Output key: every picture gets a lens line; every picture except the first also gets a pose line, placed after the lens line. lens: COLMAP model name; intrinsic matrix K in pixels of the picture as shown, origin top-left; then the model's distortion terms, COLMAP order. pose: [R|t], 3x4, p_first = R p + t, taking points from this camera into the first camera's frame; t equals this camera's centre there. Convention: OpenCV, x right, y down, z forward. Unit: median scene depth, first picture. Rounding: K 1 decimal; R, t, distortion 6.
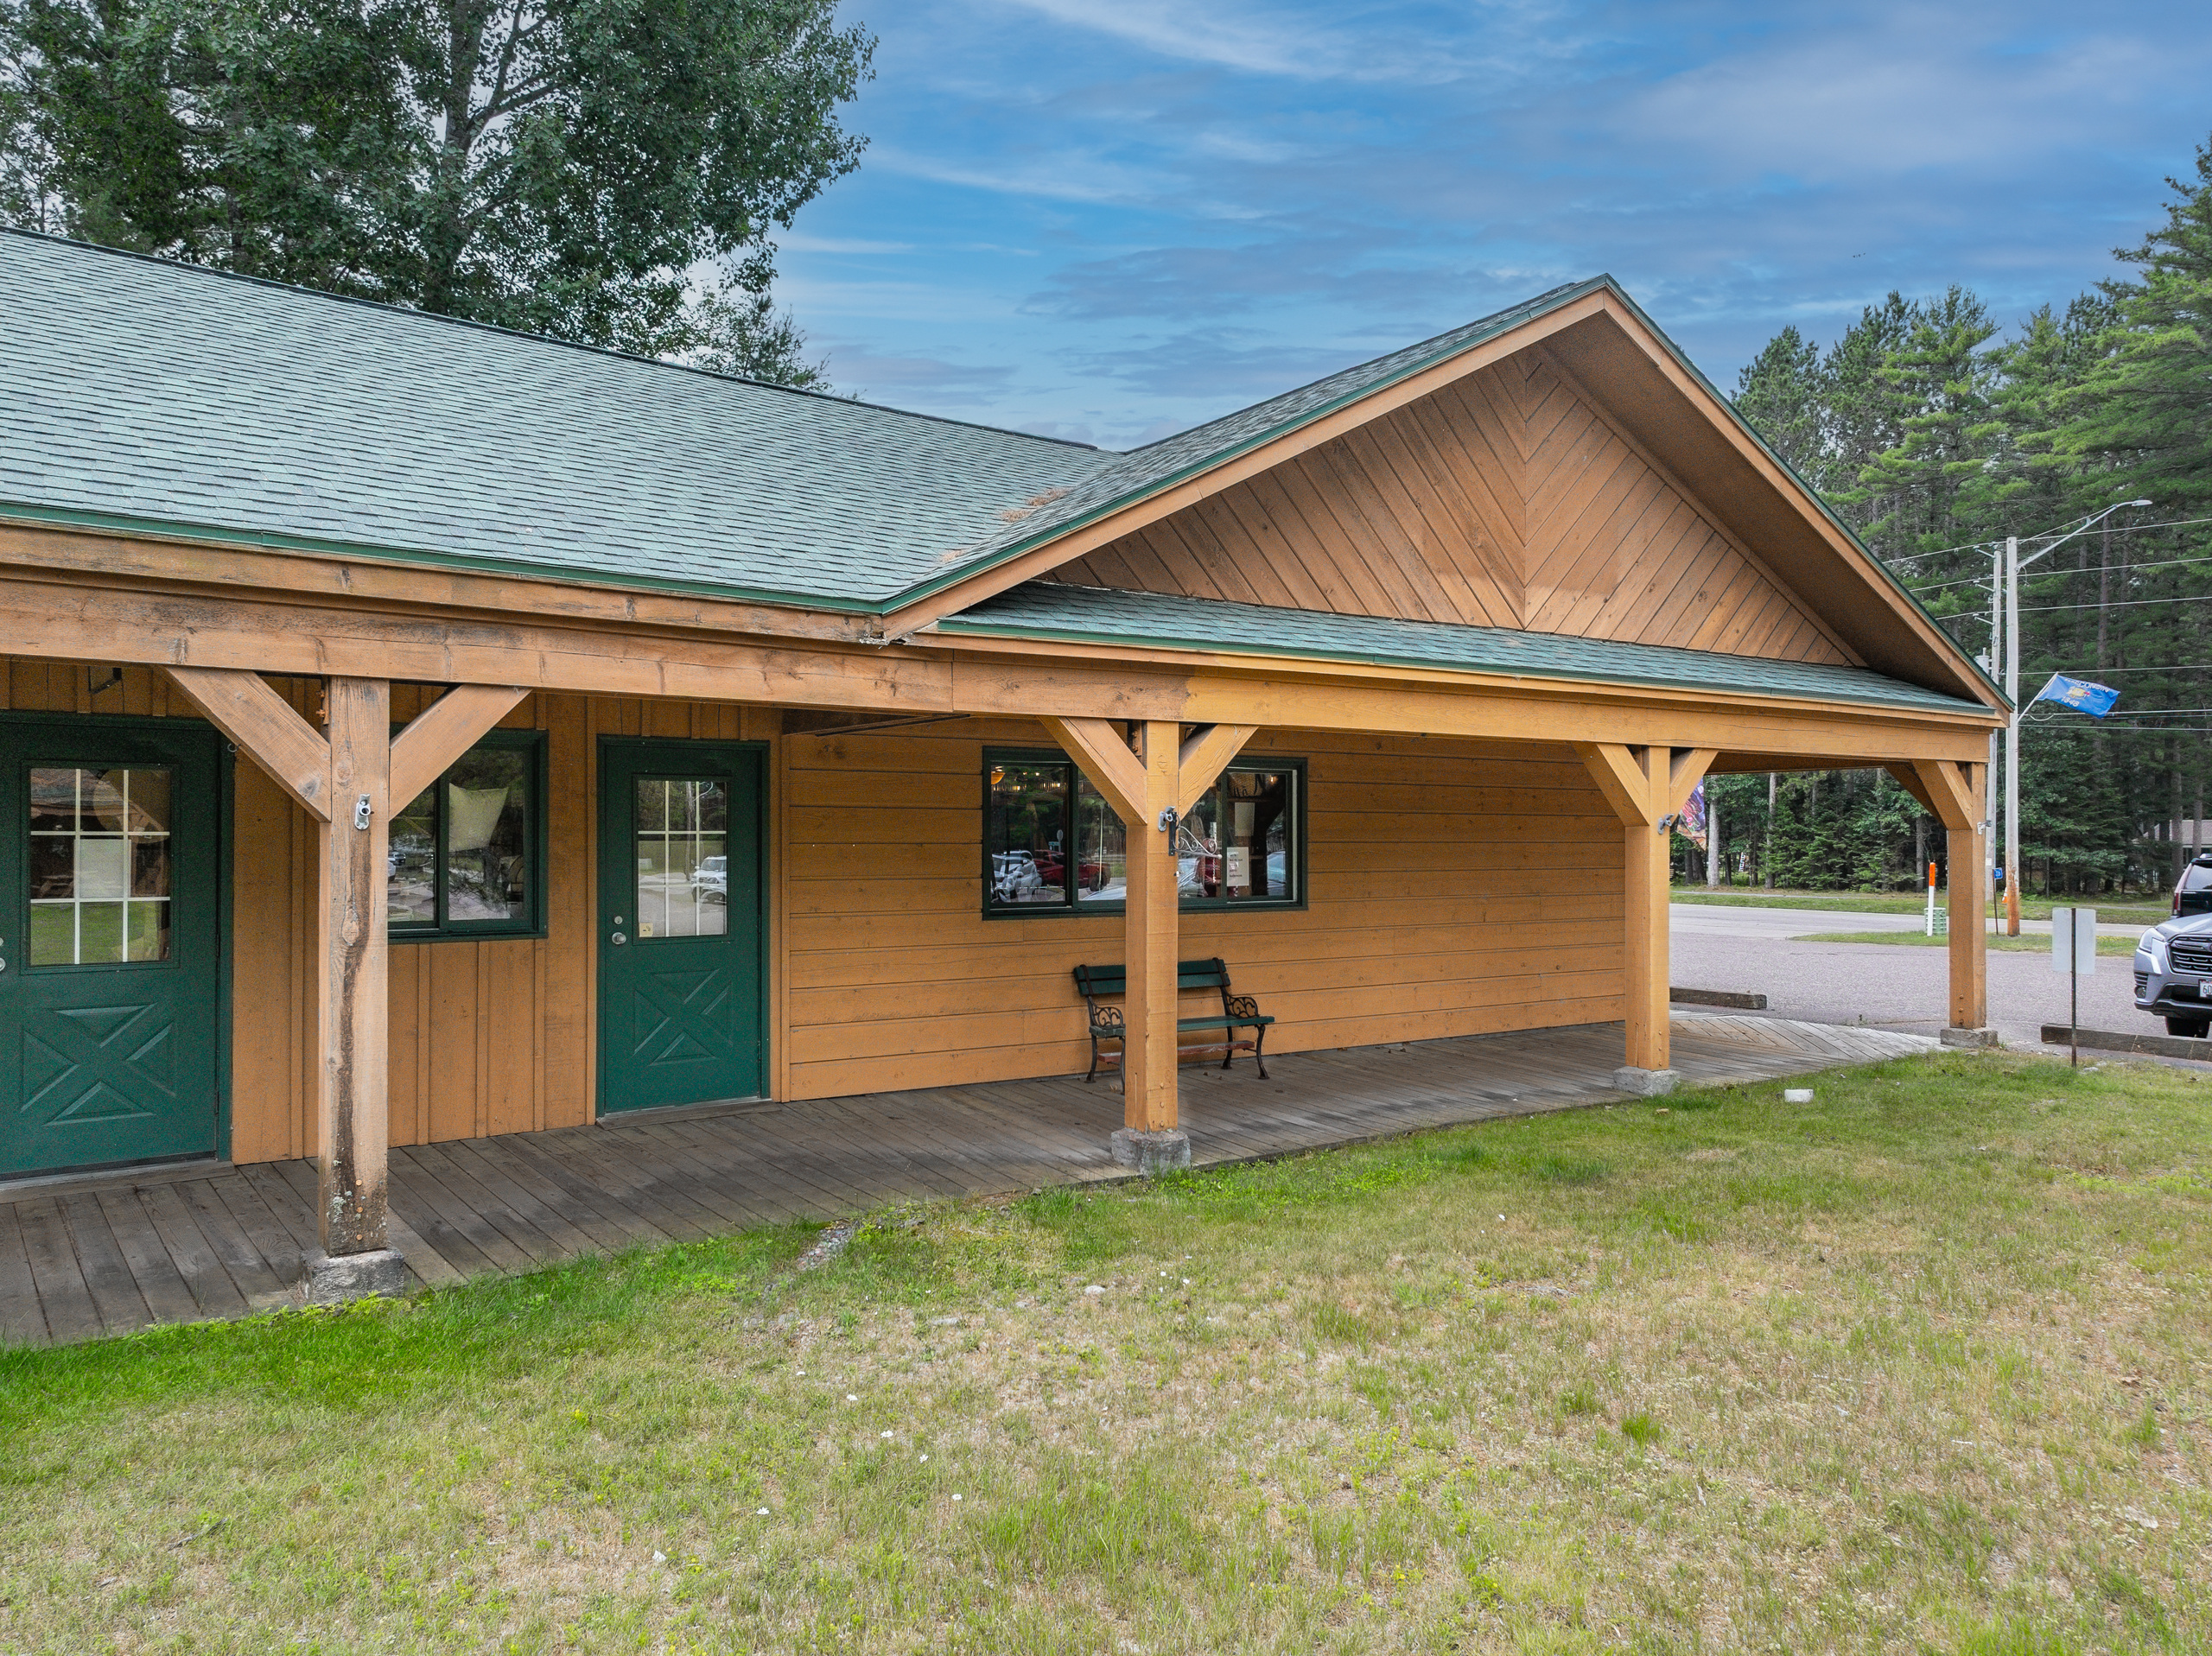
lens RADIAL K [[1622.8, 0, 1100.9], [0, 1622.8, 829.1], [0, 0, 1]] dist [0.009210, 0.009050]
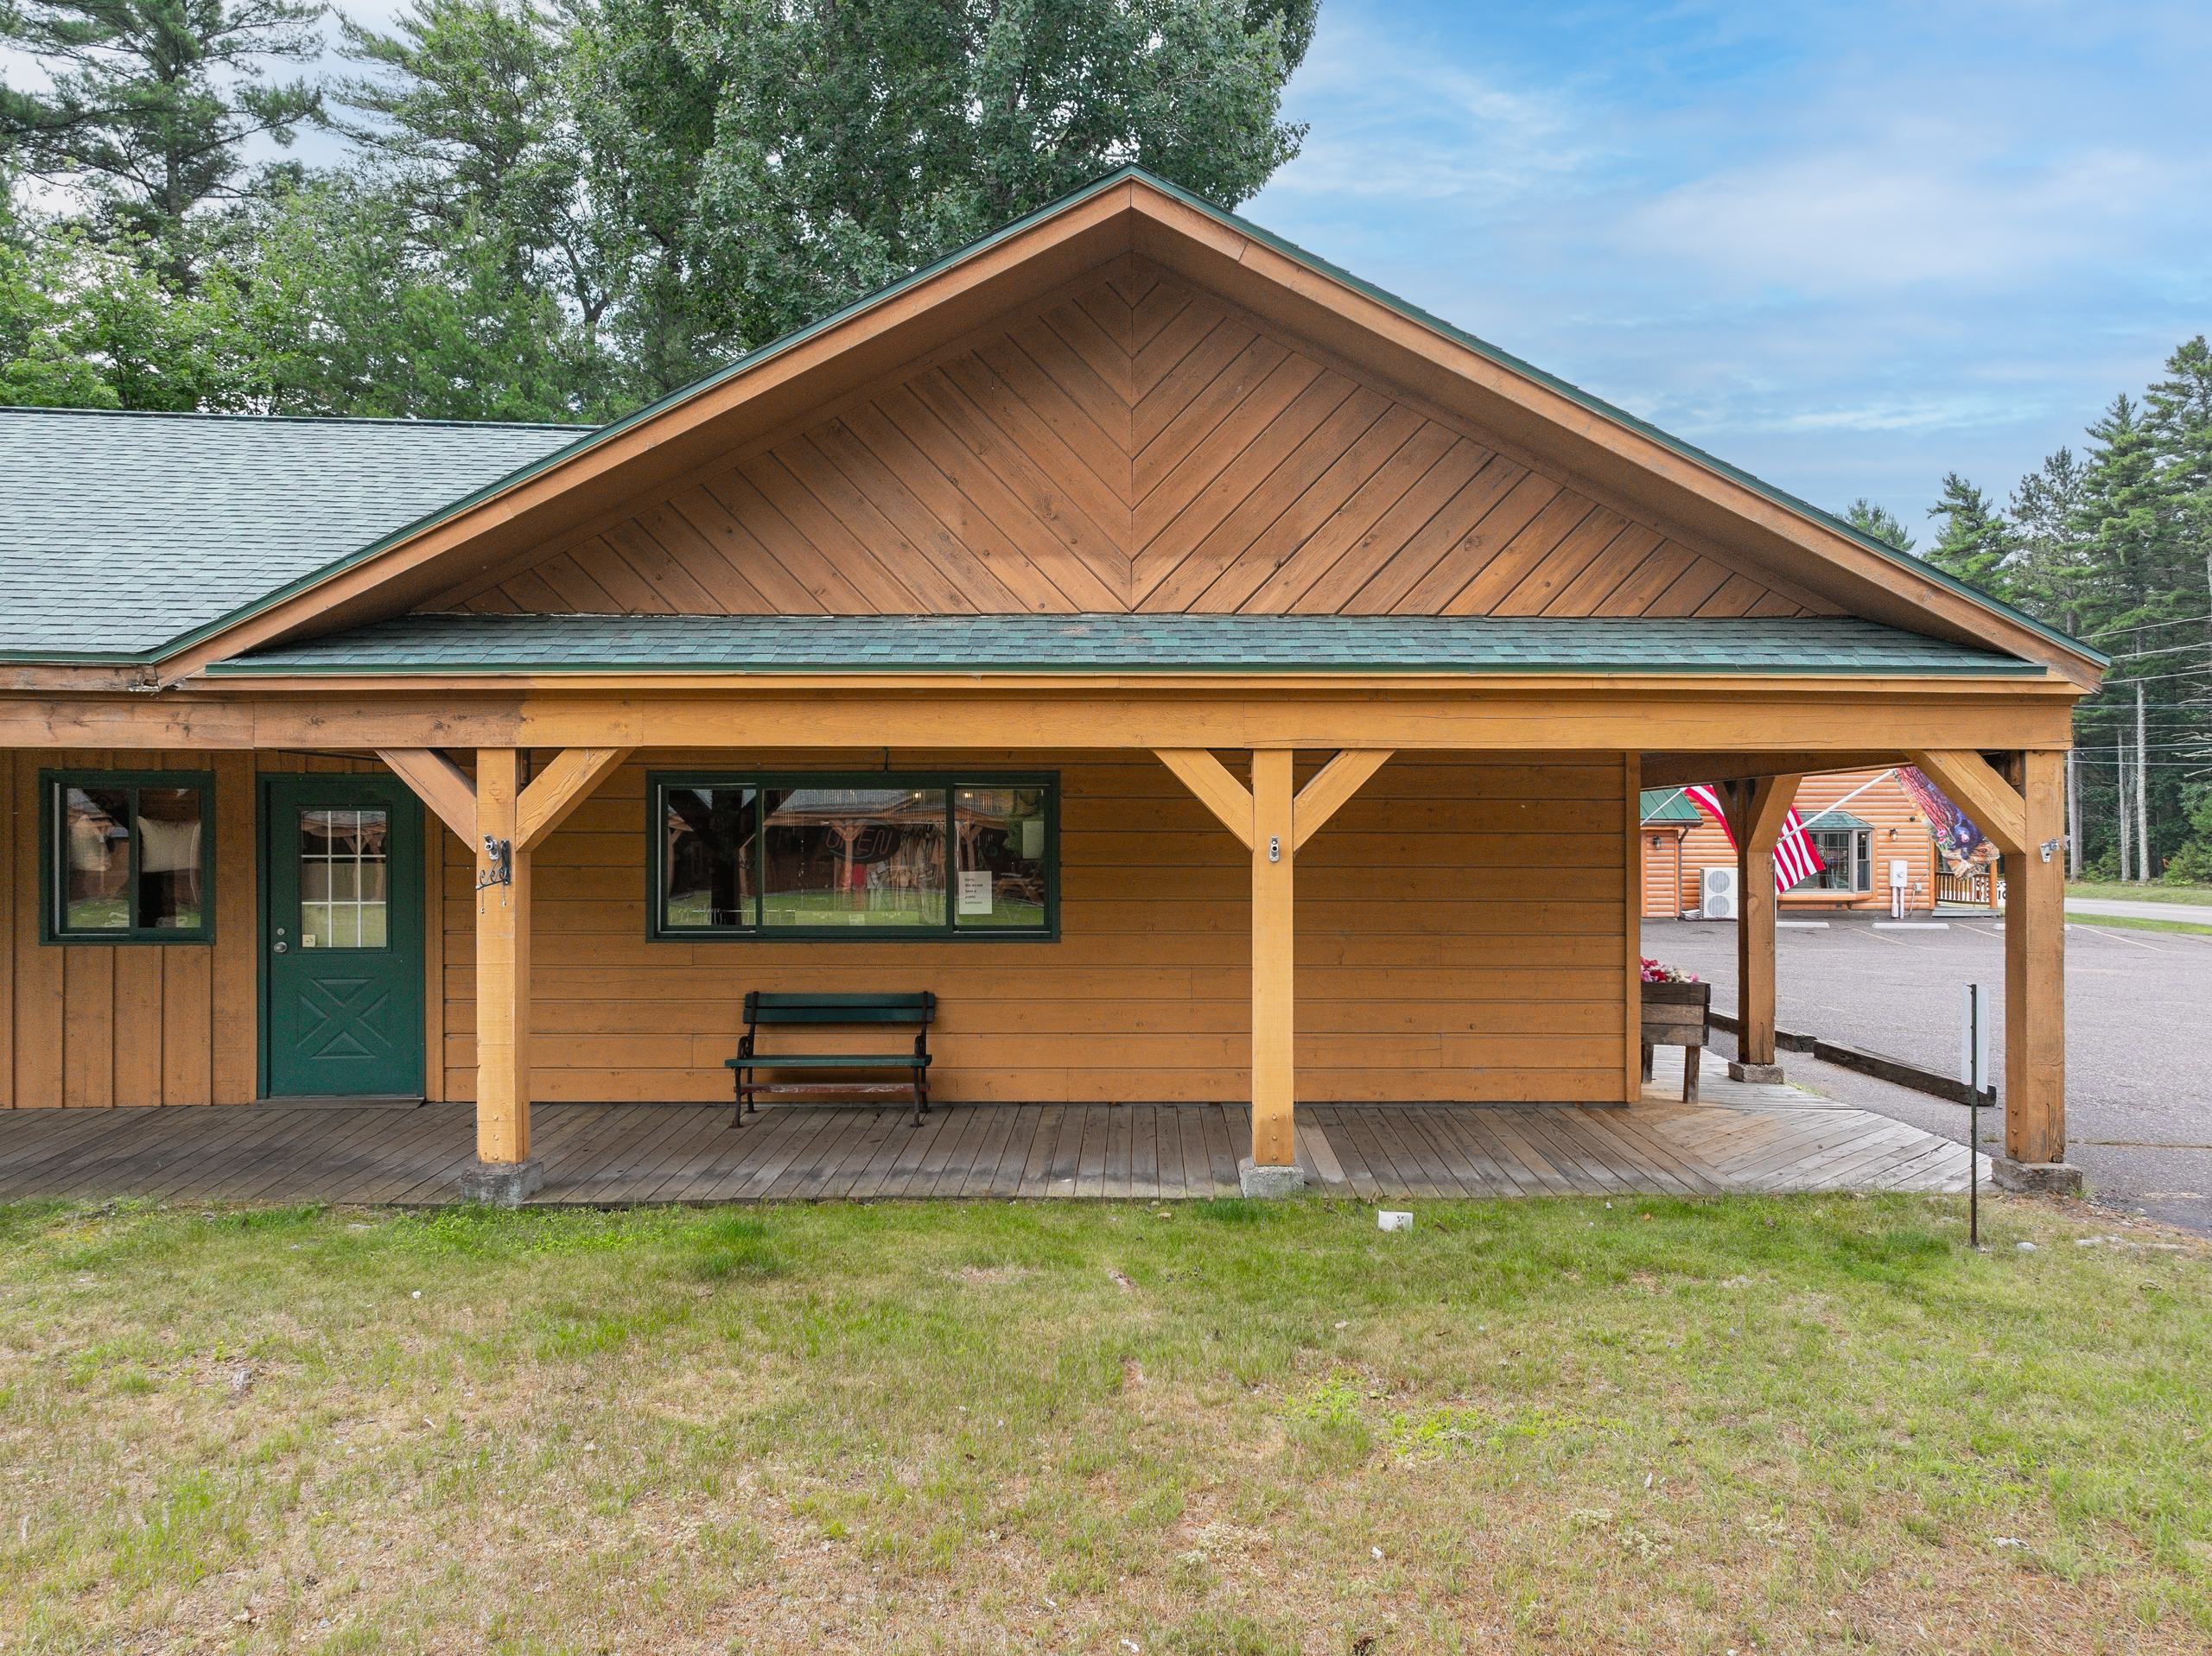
lens RADIAL K [[1552.4, 0, 1119.6], [0, 1552.4, 827.5], [0, 0, 1]] dist [-0.000684, 0.003821]
pose [[0.827329, -0.003773, -0.561705, 0.815197], [0.002485, 0.999992, -0.003058, -0.013839], [0.561713, 0.001134, 0.827332, 0.408217]]
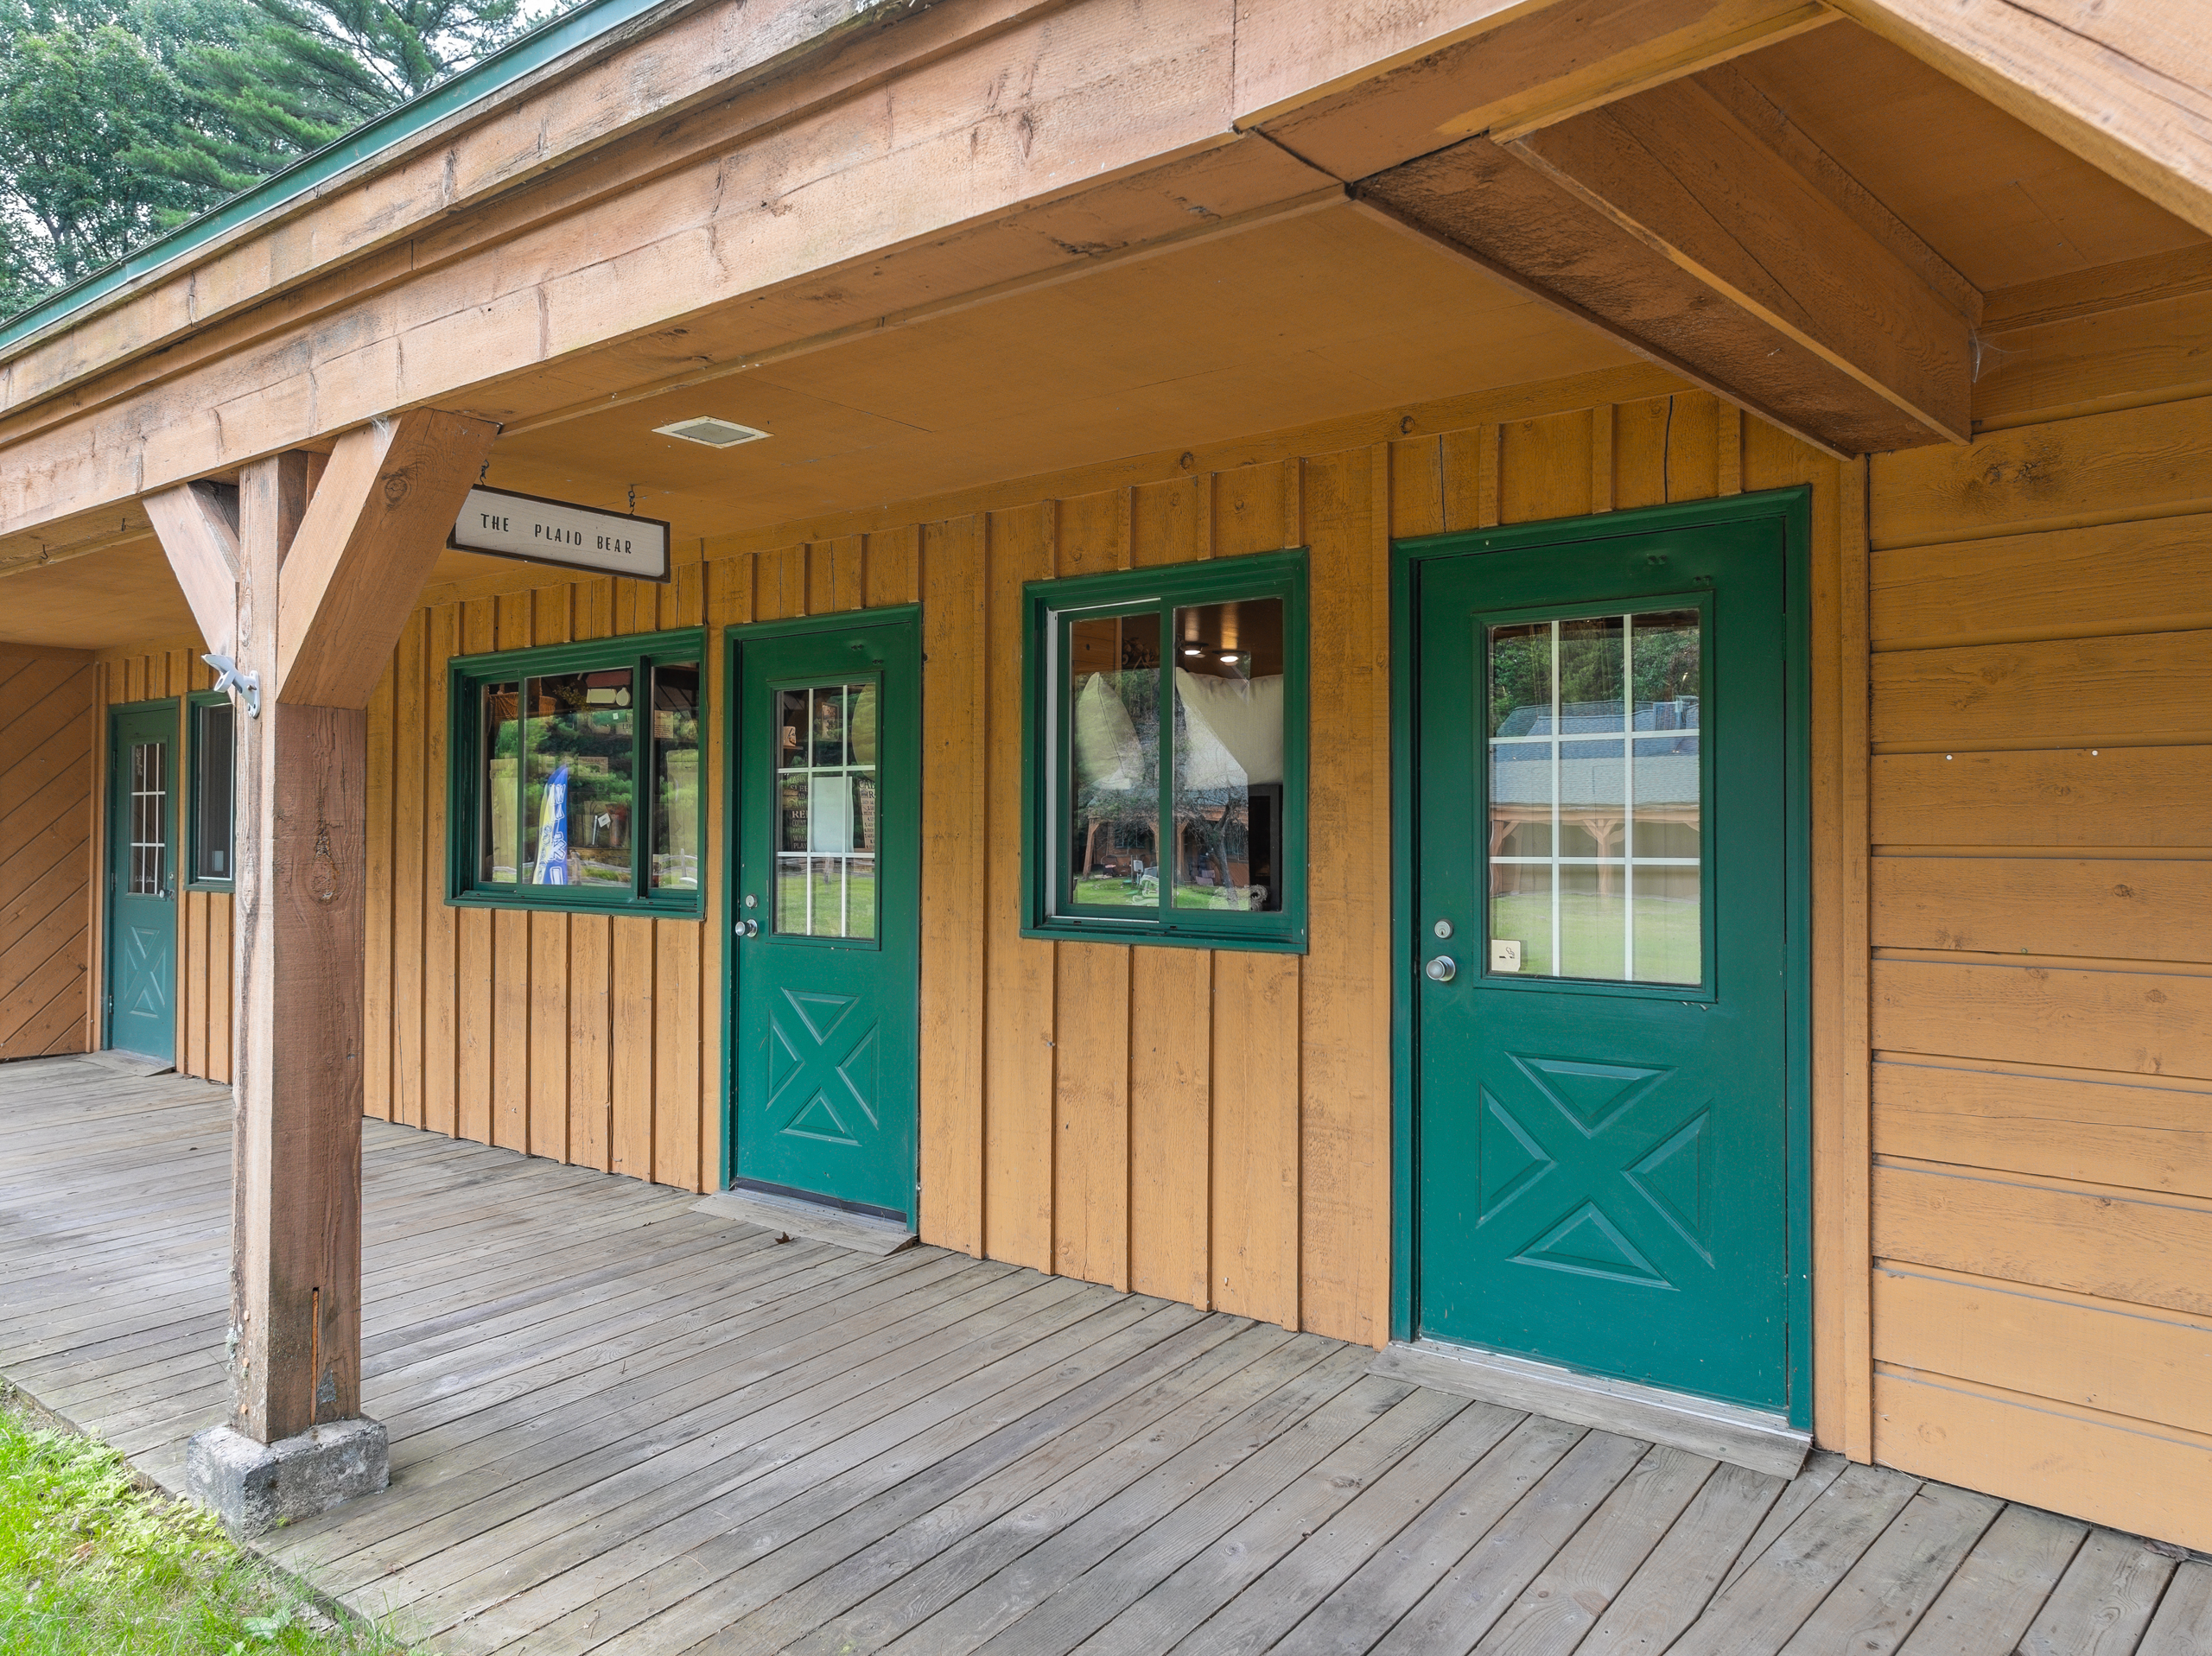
lens RADIAL K [[1552.4, 0, 1141.6], [0, 1552.4, 824.4], [0, 0, 1]] dist [-0.000684, 0.003821]
pose [[0.229468, -0.012097, -0.973241, 0.115087], [-0.002849, 0.999910, -0.013100, 0.031348], [0.973312, 0.005779, 0.229413, 0.799929]]
